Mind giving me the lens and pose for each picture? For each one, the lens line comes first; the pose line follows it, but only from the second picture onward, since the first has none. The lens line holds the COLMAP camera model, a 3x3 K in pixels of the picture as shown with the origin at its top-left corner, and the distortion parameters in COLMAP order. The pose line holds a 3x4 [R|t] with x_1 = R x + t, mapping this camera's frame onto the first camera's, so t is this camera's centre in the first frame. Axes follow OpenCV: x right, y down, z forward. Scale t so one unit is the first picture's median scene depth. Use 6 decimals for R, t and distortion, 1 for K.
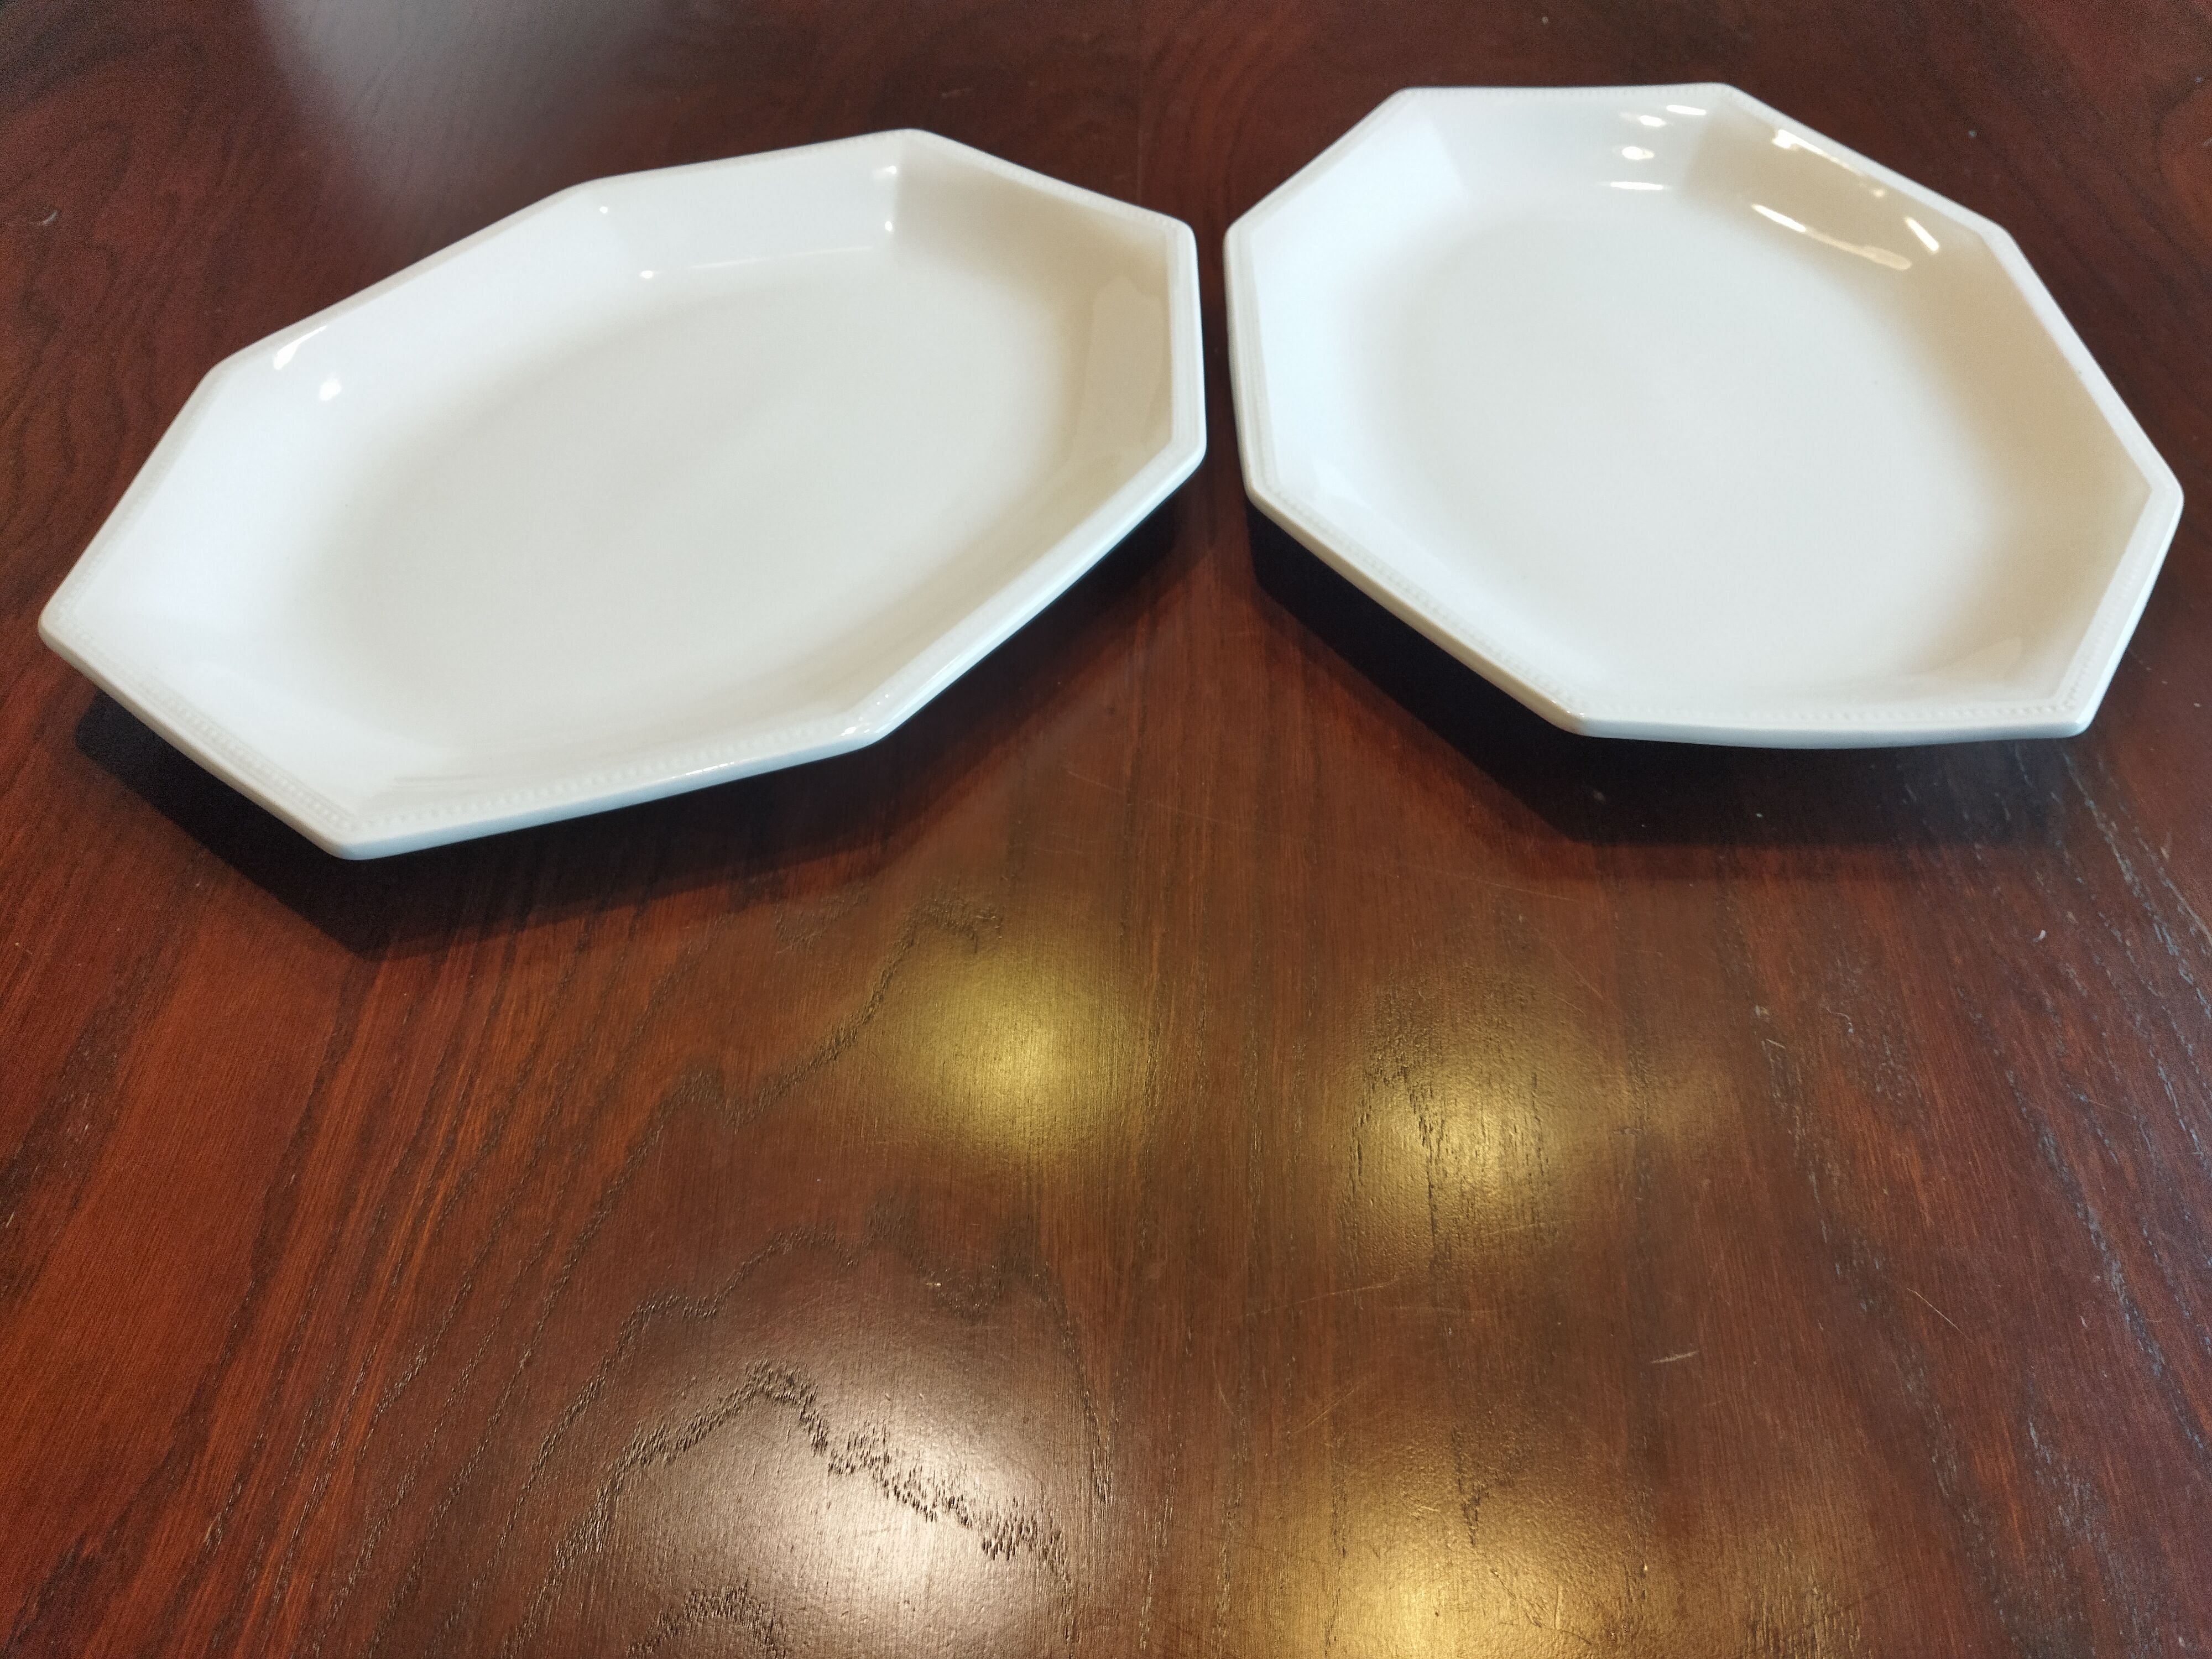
lens RADIAL K [[1722.0, 0, 1075.0], [0, 1722.0, 789.2], [0, 0, 1]] dist [0.029990, -0.067325]
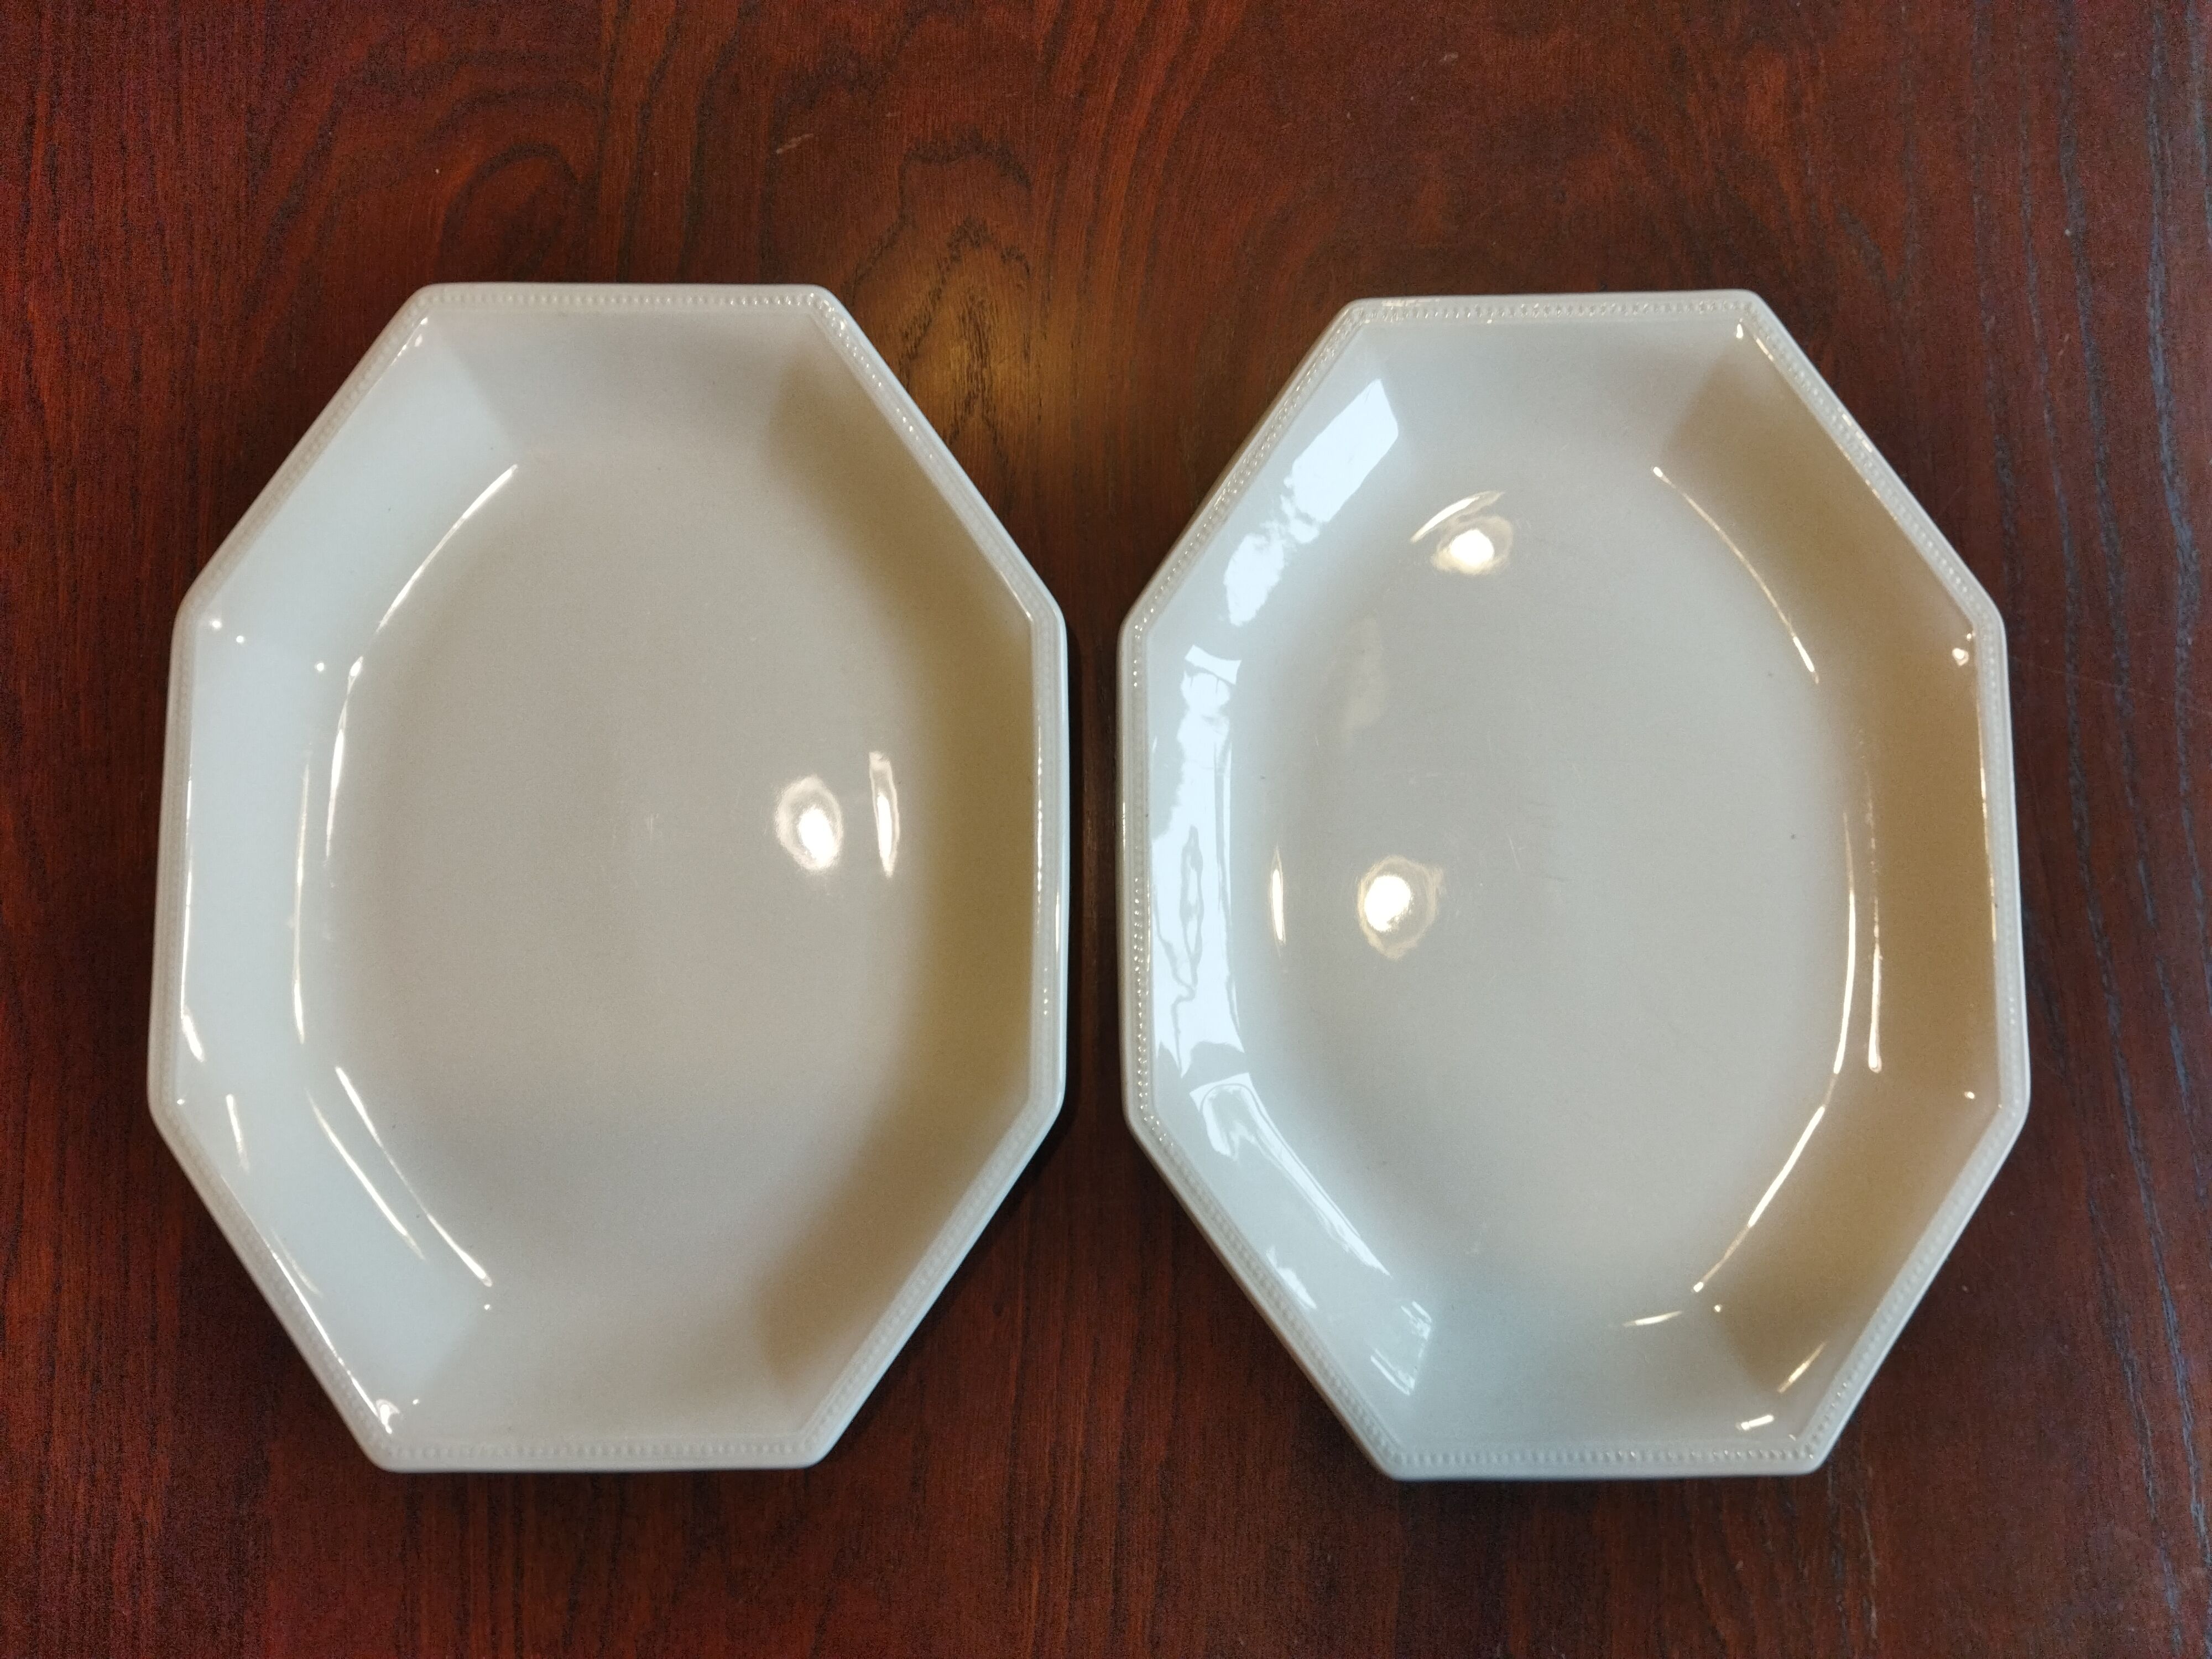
lens RADIAL K [[1722.0, 0, 1084.3], [0, 1722.0, 816.8], [0, 0, 1]] dist [0.029990, -0.067325]
pose [[0.999743, -0.021839, 0.006035, 0.084848], [0.013519, 0.788733, 0.614587, -1.080875], [-0.018182, -0.614347, 0.788826, 0.340438]]
